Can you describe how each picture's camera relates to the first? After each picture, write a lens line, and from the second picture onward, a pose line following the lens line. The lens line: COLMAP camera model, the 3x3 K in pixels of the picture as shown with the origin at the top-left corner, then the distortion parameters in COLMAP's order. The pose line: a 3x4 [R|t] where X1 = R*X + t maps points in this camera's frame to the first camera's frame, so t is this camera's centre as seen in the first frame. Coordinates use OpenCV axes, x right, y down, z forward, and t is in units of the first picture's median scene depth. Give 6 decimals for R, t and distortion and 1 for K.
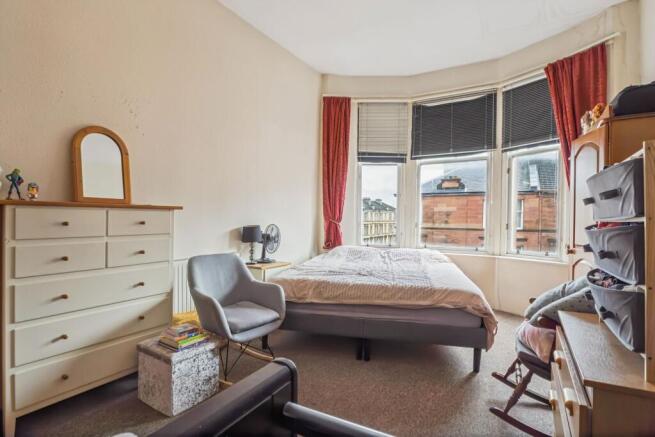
lens RADIAL K [[324.0, 0, 327.5], [0, 324.0, 218.5], [0, 0, 1]] dist [-0.032947, 0.001049]
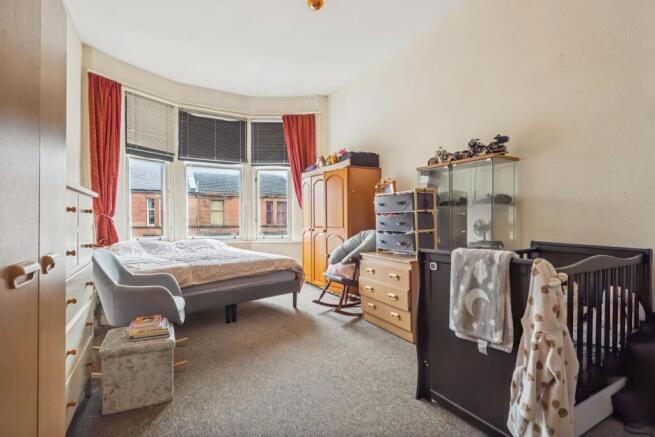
lens RADIAL K [[324.0, 0, 327.5], [0, 324.0, 218.5], [0, 0, 1]] dist [-0.032947, 0.001049]
pose [[0.498965, -0.001842, 0.866620, -0.465866], [-0.001398, 0.999995, 0.002931, 0.013700], [-0.866621, -0.002675, 0.498960, 0.020758]]
